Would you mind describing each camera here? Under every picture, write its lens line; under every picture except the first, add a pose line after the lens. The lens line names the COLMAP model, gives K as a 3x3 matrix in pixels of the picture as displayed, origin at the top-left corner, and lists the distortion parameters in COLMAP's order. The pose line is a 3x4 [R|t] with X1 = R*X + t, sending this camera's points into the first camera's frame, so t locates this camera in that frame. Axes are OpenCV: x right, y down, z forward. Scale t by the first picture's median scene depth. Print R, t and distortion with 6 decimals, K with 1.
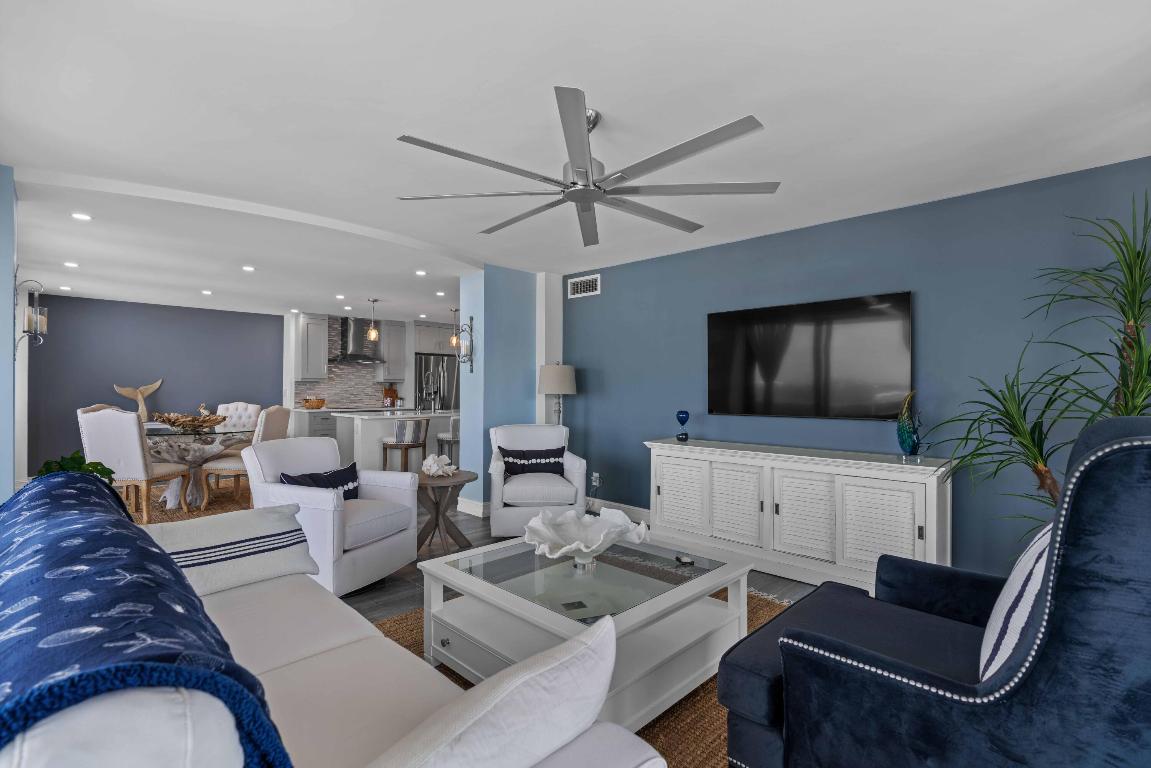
lens RADIAL K [[556.6, 0, 579.9], [0, 556.6, 384.3], [0, 0, 1]] dist [-0.002234, -0.000407]
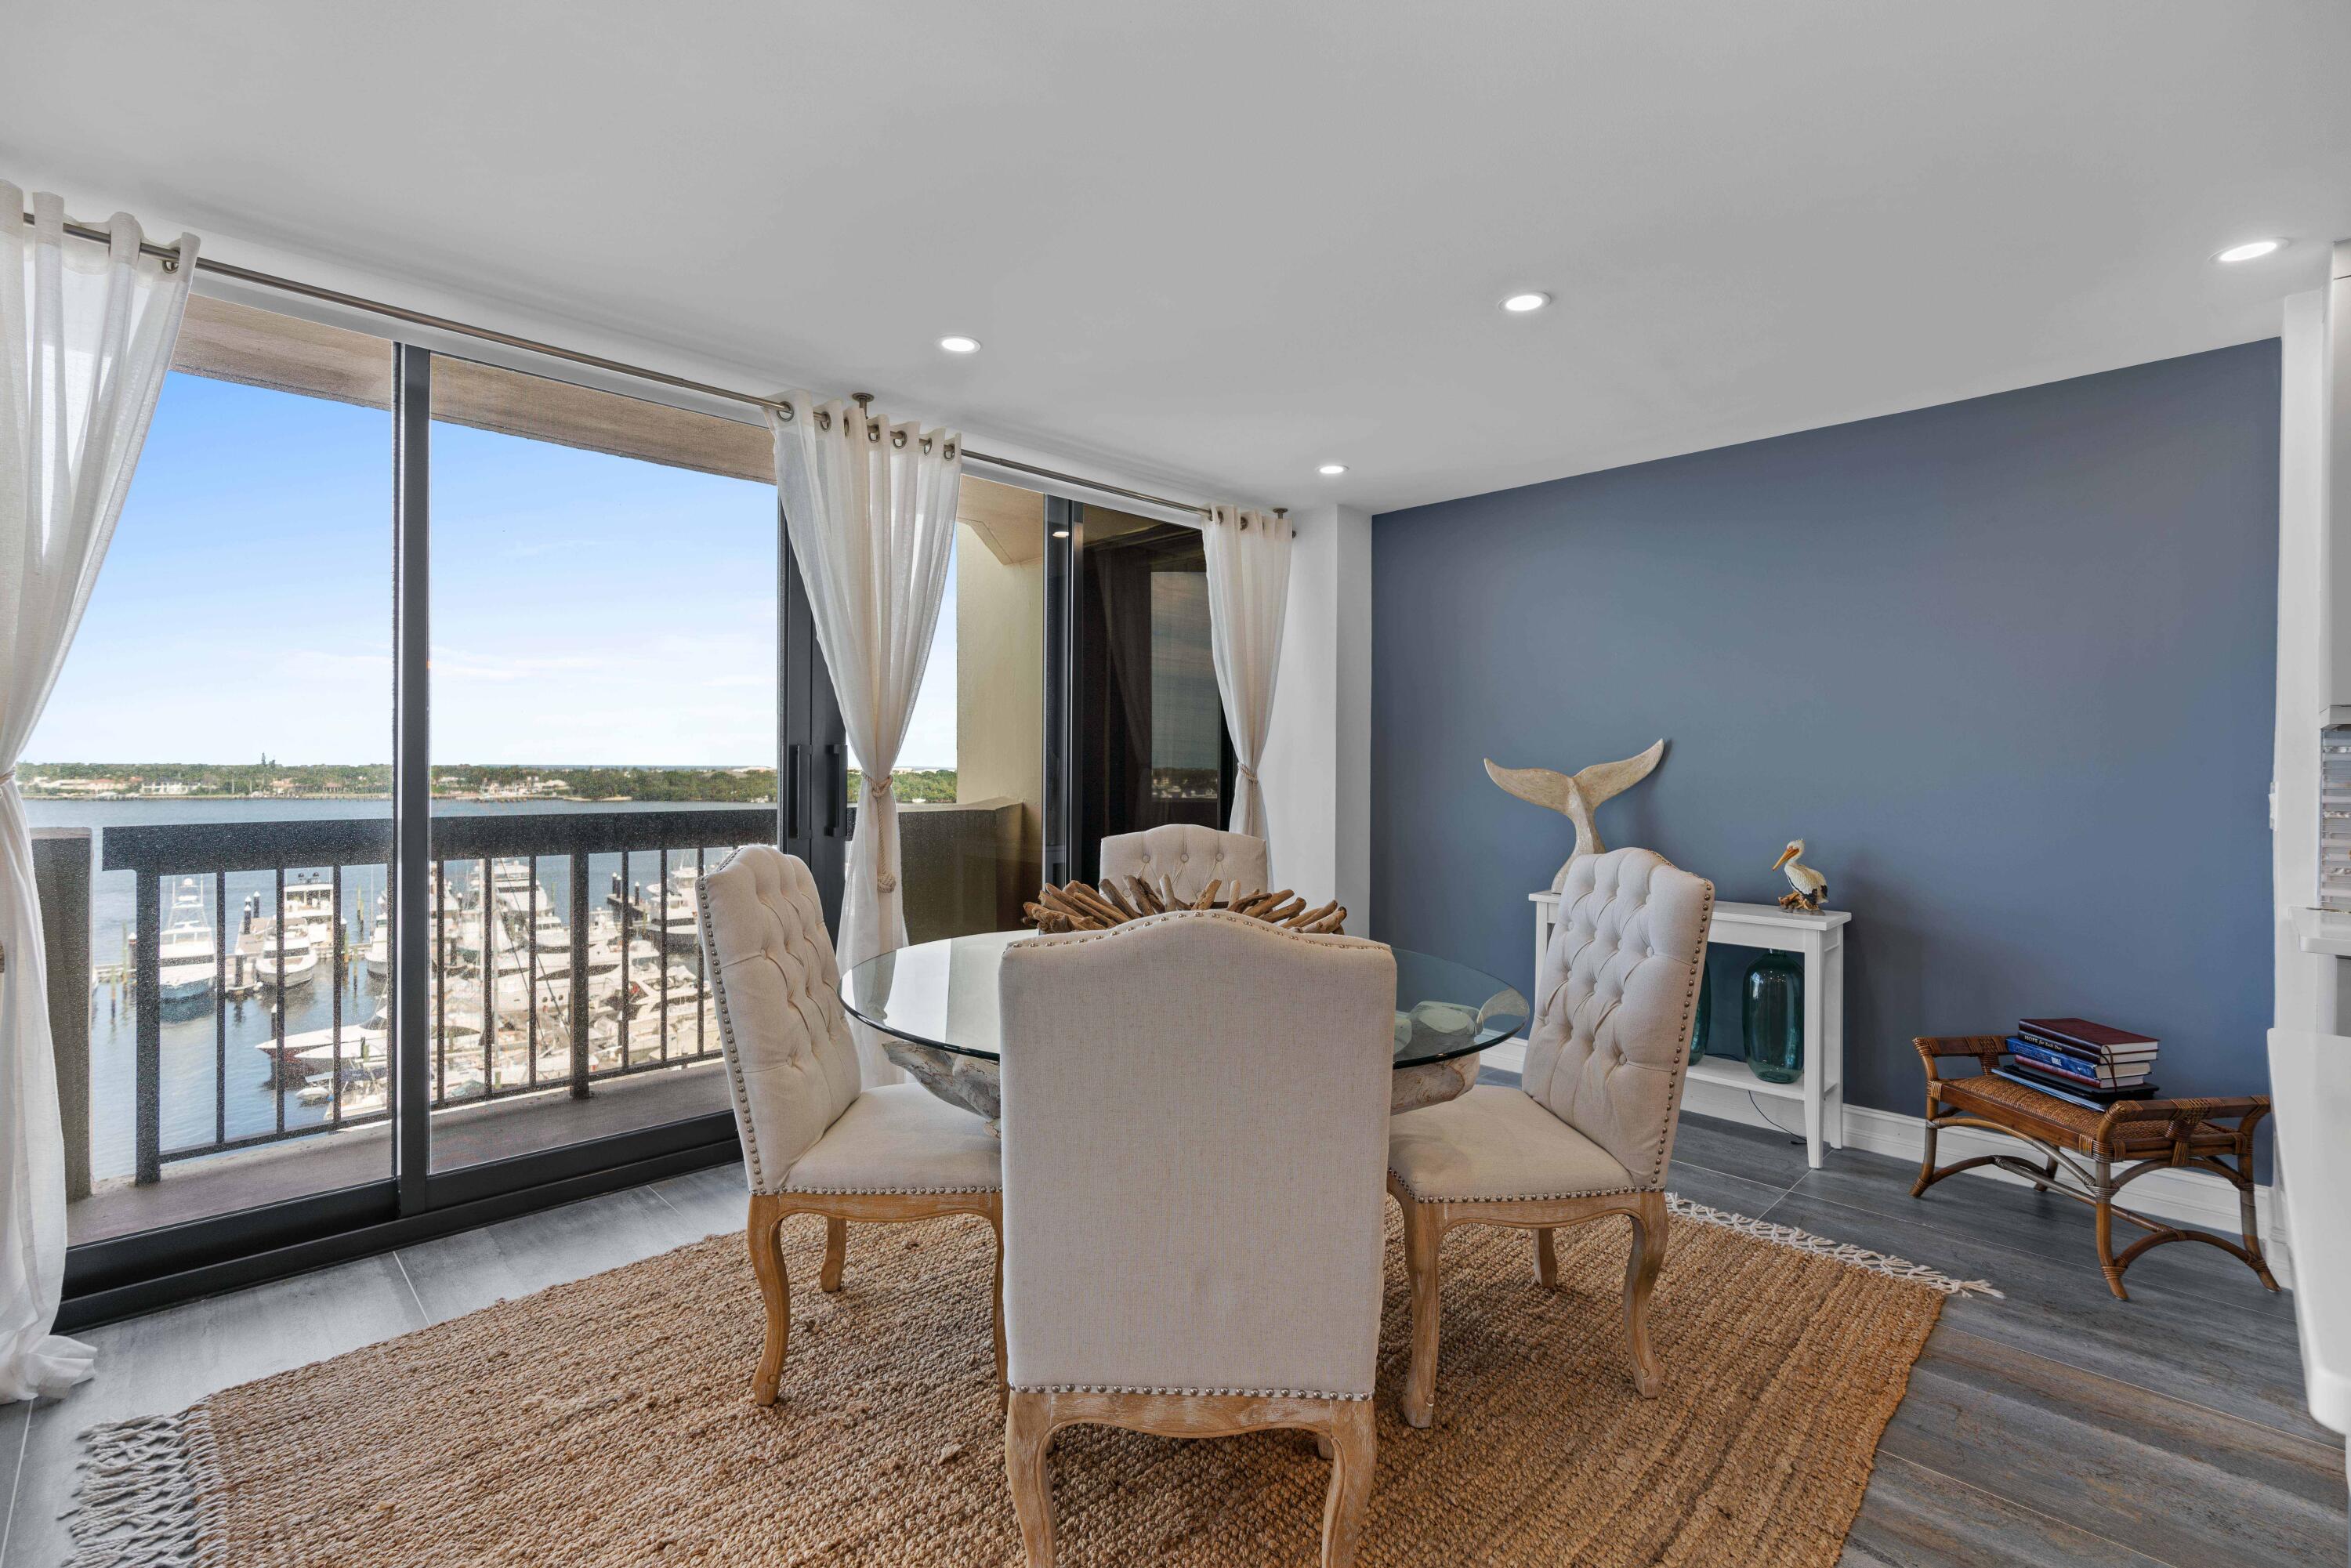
lens RADIAL K [[1058.5, 0, 1176.8], [0, 1058.5, 771.2], [0, 0, 1]] dist [0.010477, 0.000140]
pose [[0.015785, 0.000634, -0.999875, -0.221891], [0.000718, 1.000000, 0.000646, 0.005217], [0.999875, -0.000728, 0.015784, 0.678298]]
